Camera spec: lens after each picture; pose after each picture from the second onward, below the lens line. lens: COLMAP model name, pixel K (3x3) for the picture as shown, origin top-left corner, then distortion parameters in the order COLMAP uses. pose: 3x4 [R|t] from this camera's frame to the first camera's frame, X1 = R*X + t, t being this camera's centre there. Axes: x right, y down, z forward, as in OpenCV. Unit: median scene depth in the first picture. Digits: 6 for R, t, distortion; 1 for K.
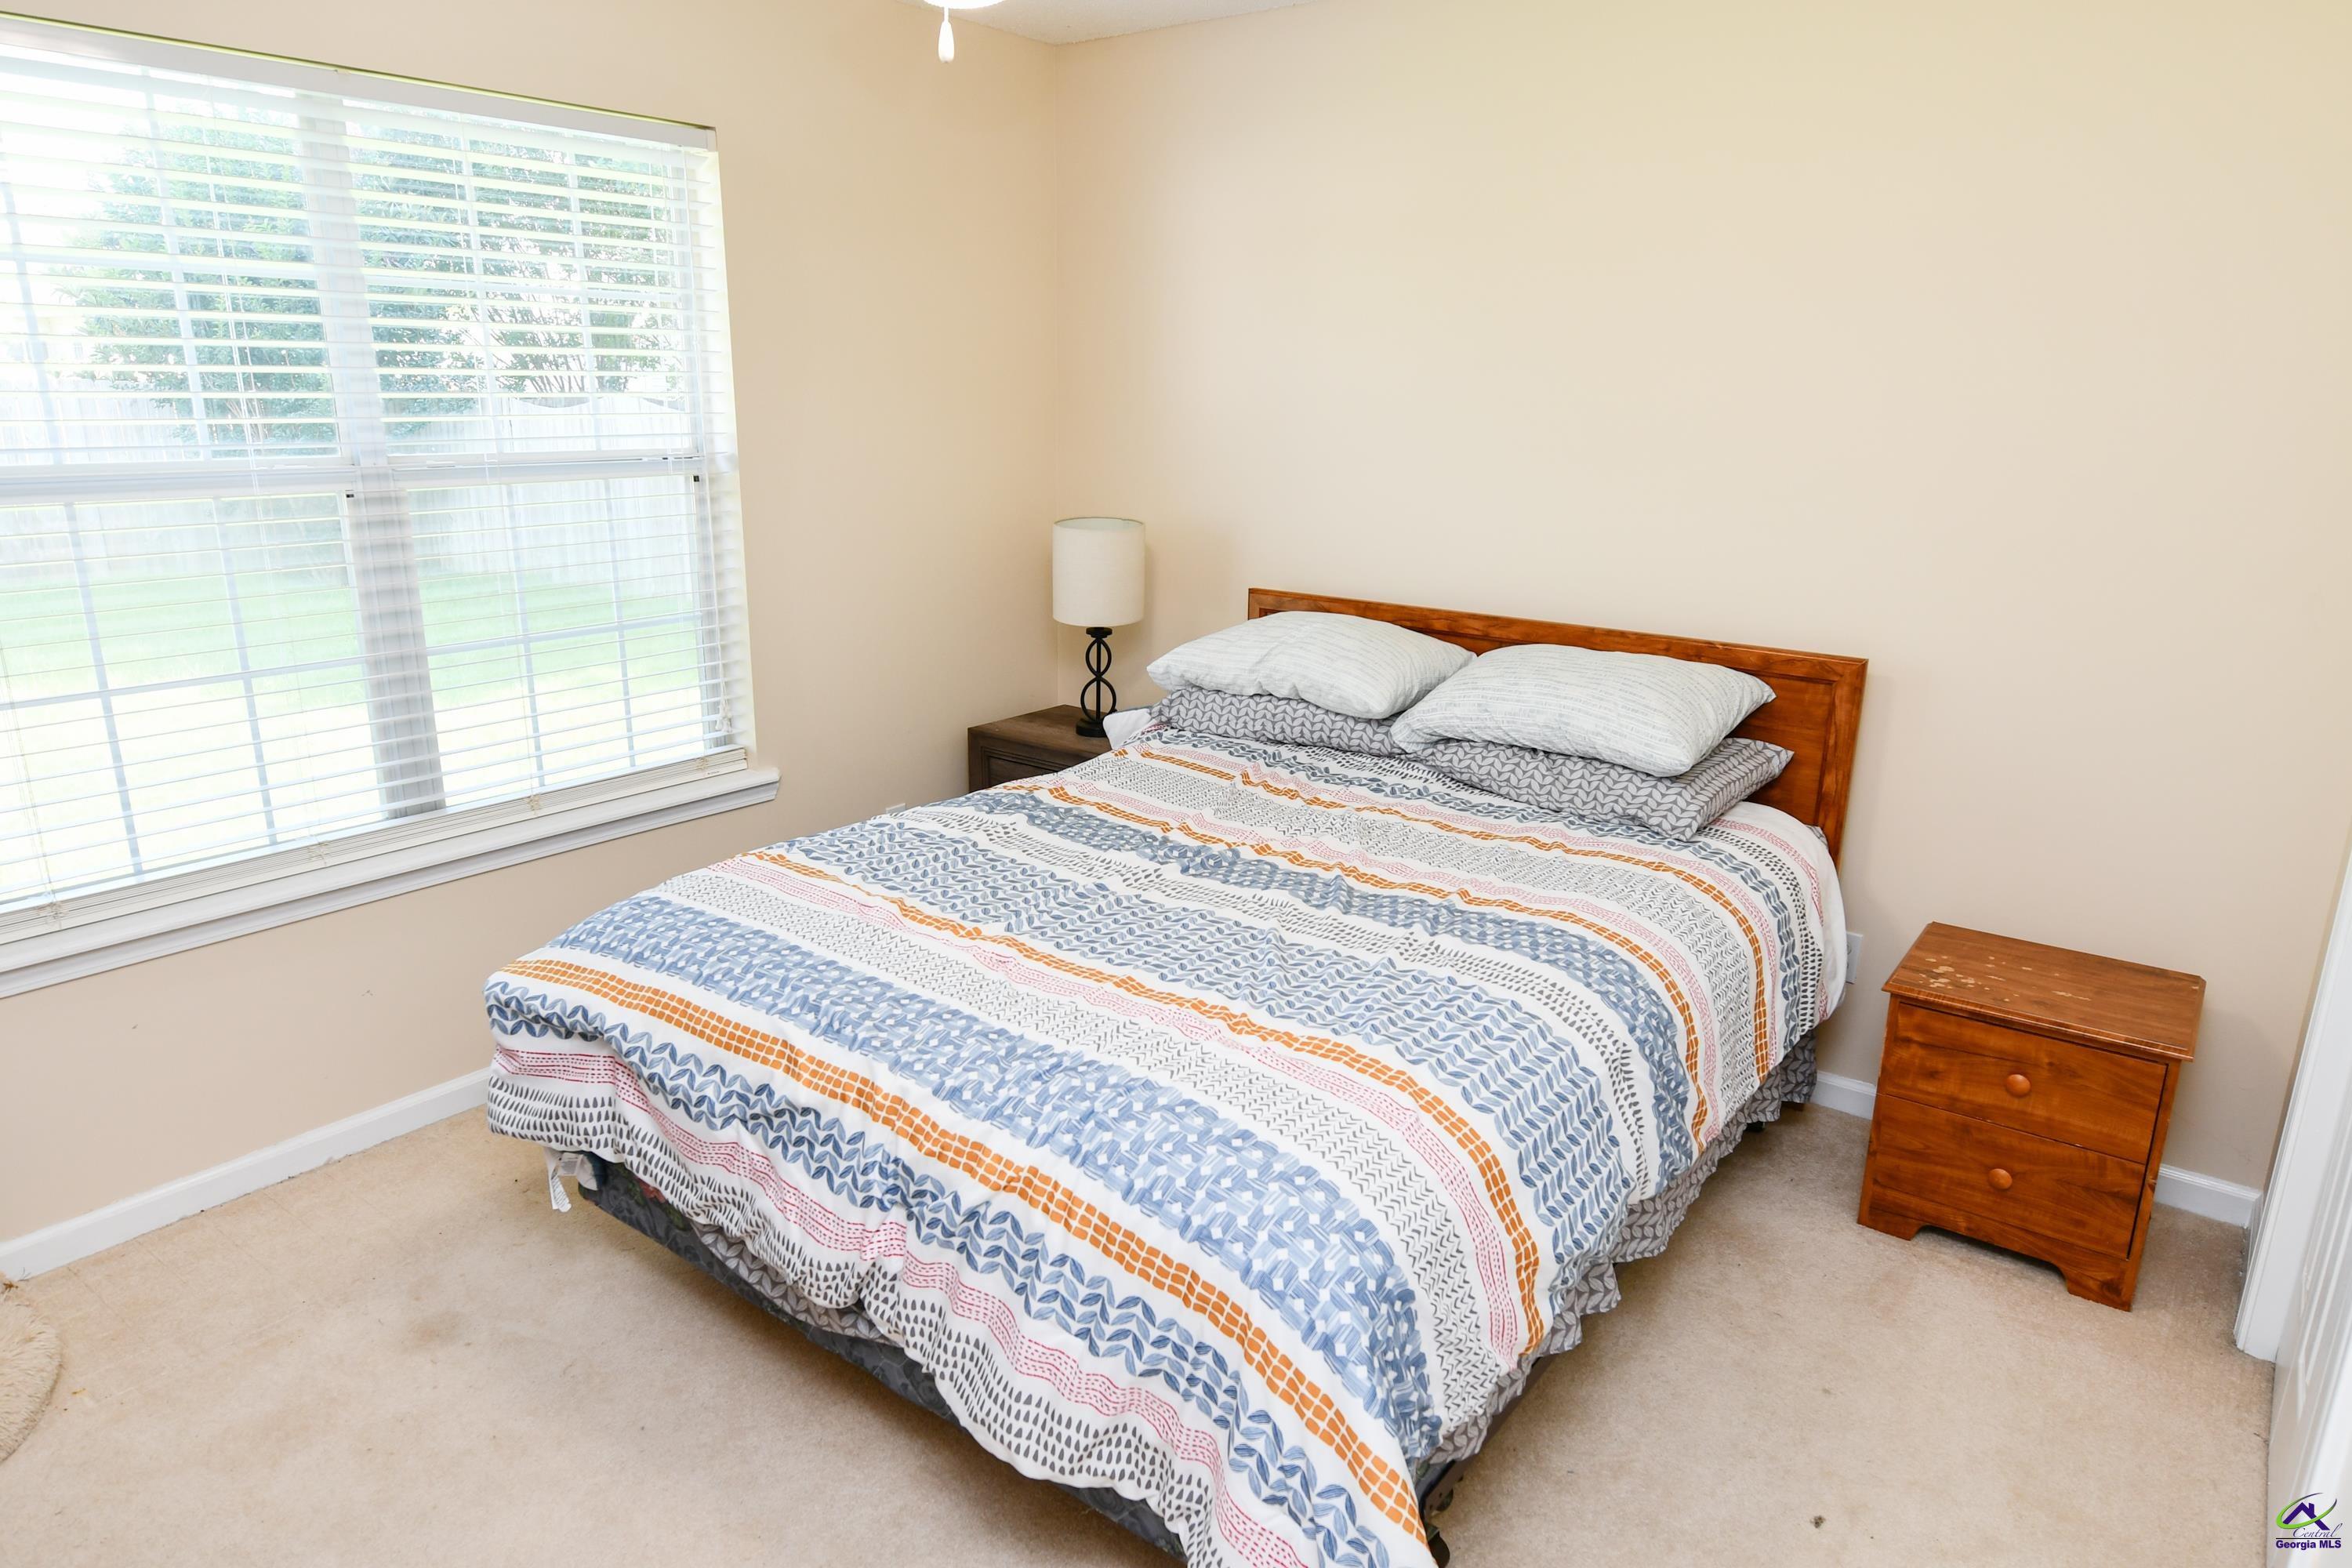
lens RADIAL K [[1435.3, 0, 1183.7], [0, 1435.3, 782.7], [0, 0, 1]] dist [-0.004769, -0.000945]
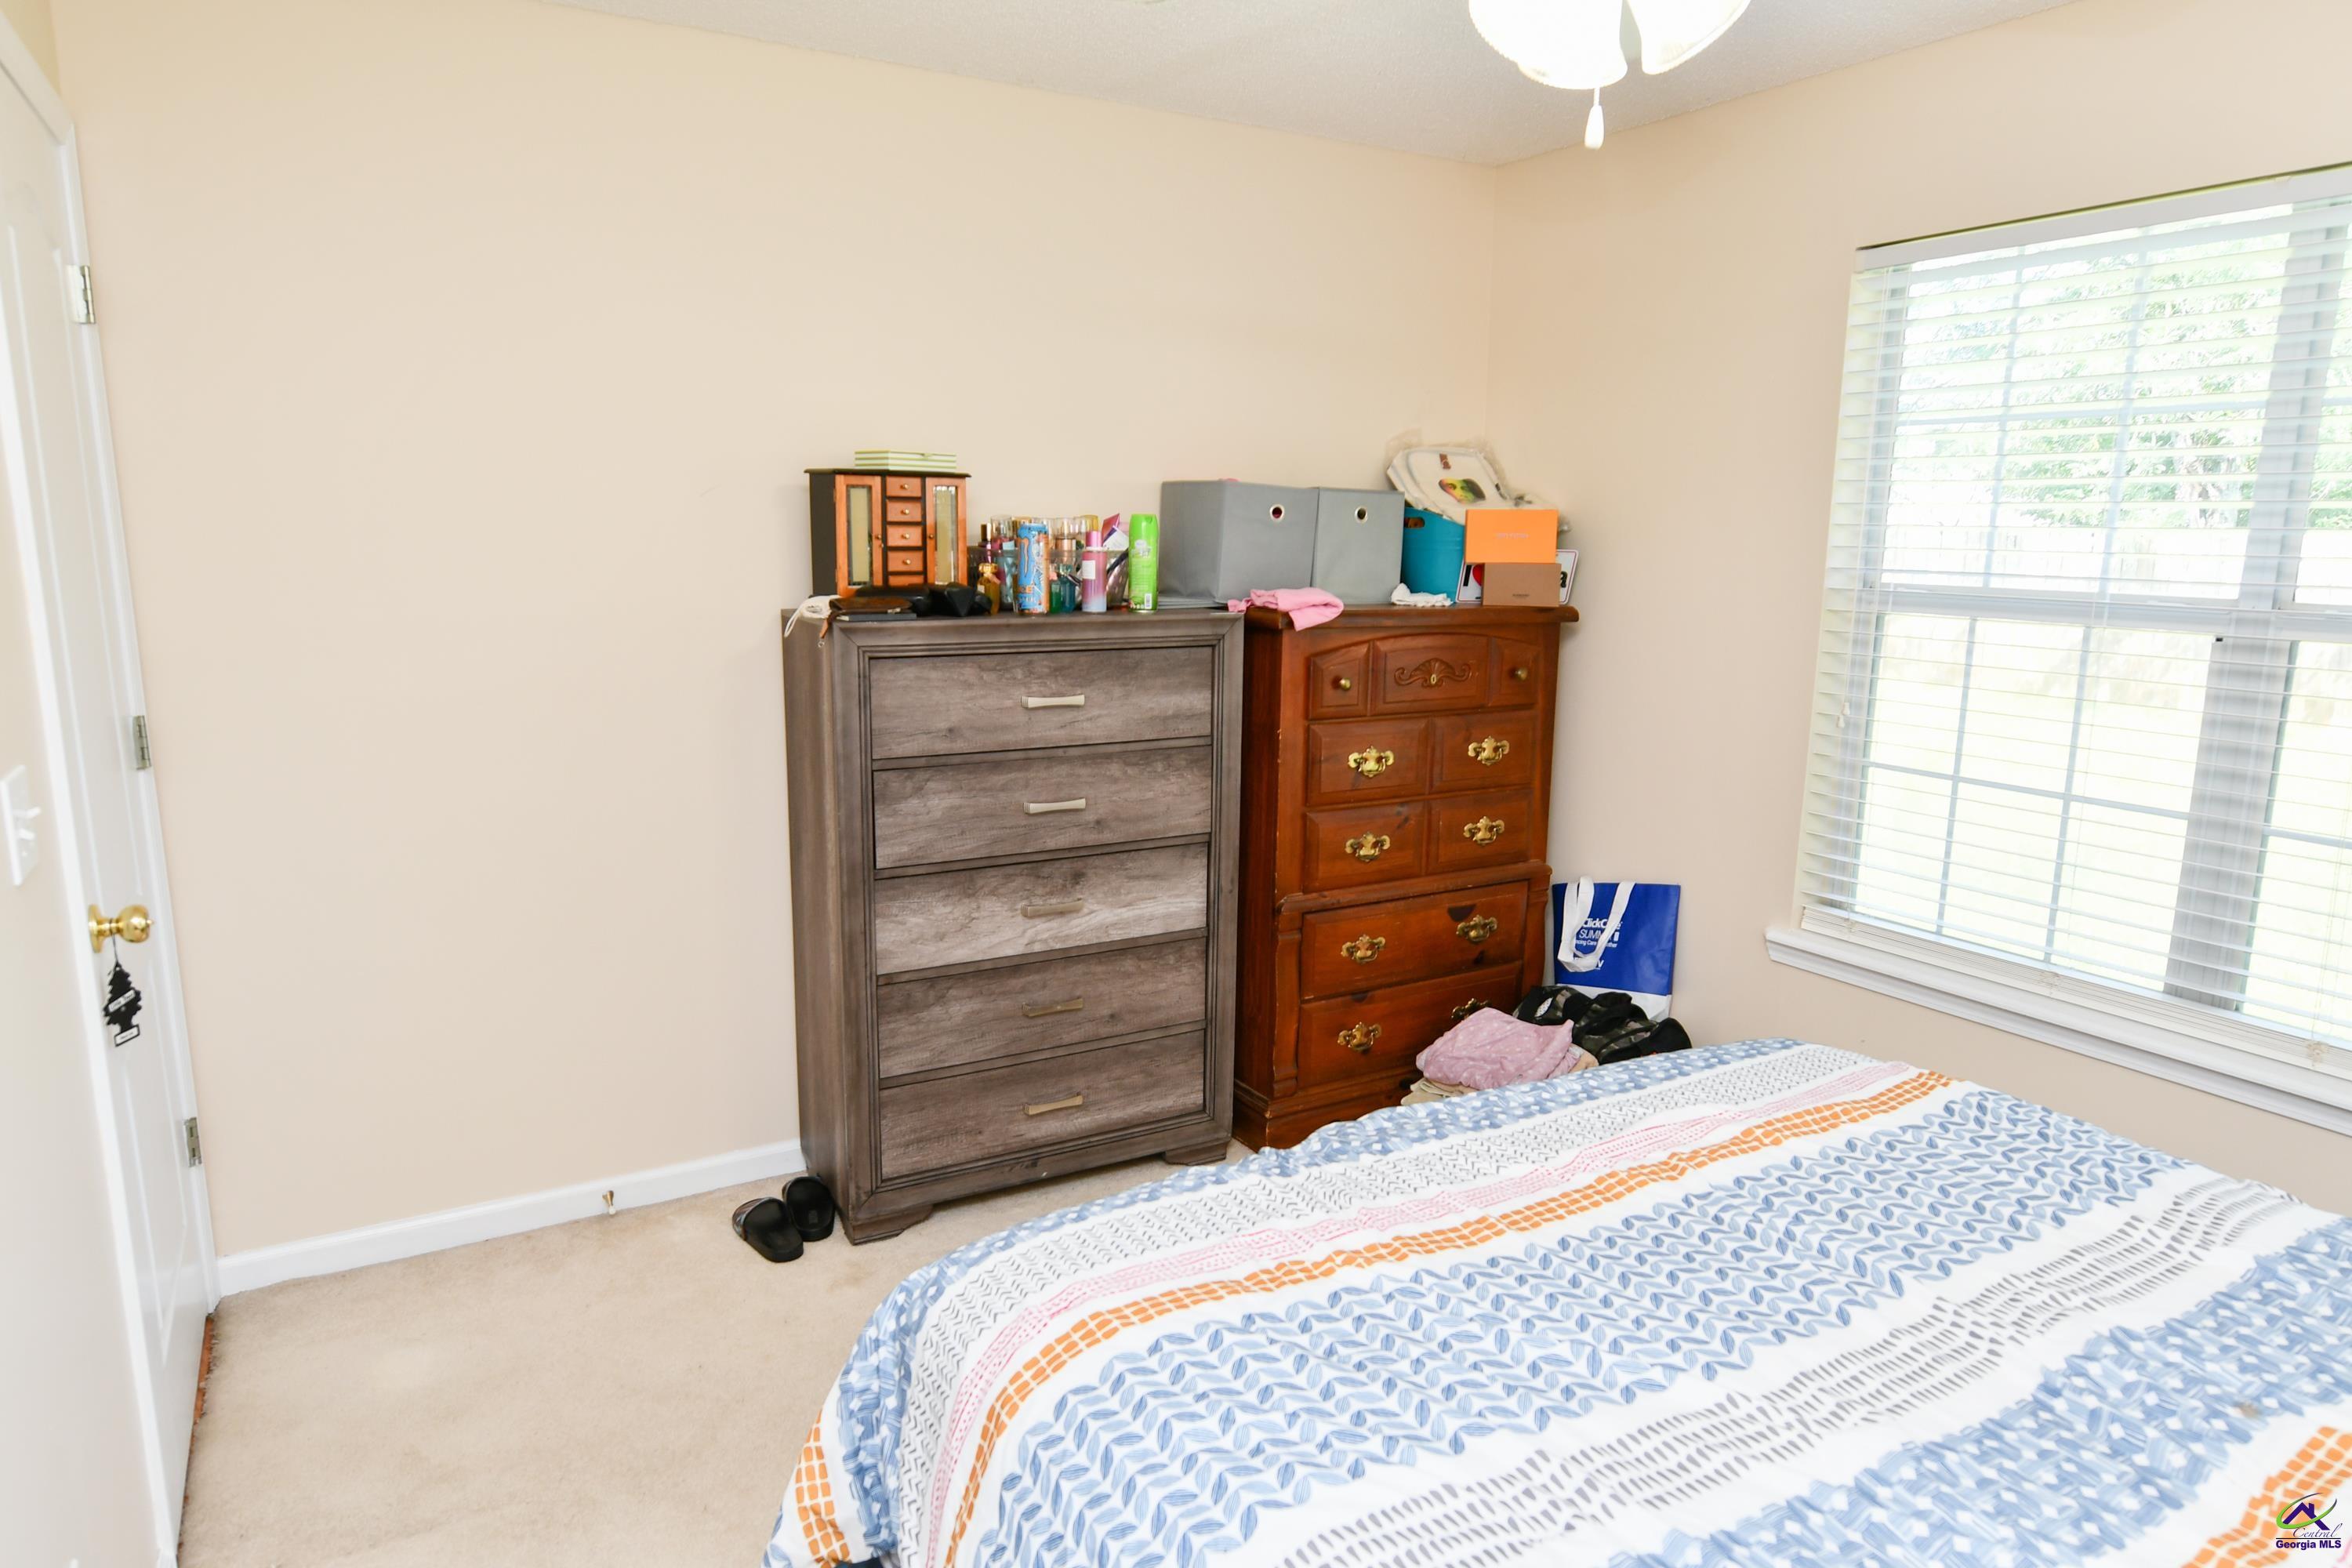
lens RADIAL K [[1435.3, 0, 1183.7], [0, 1435.3, 782.7], [0, 0, 1]] dist [-0.004769, -0.000945]
pose [[-0.357249, 0.152595, -0.921460, 0.502706], [-0.258621, 0.931829, 0.254579, -0.177028], [0.897490, 0.329257, -0.293430, 0.707480]]
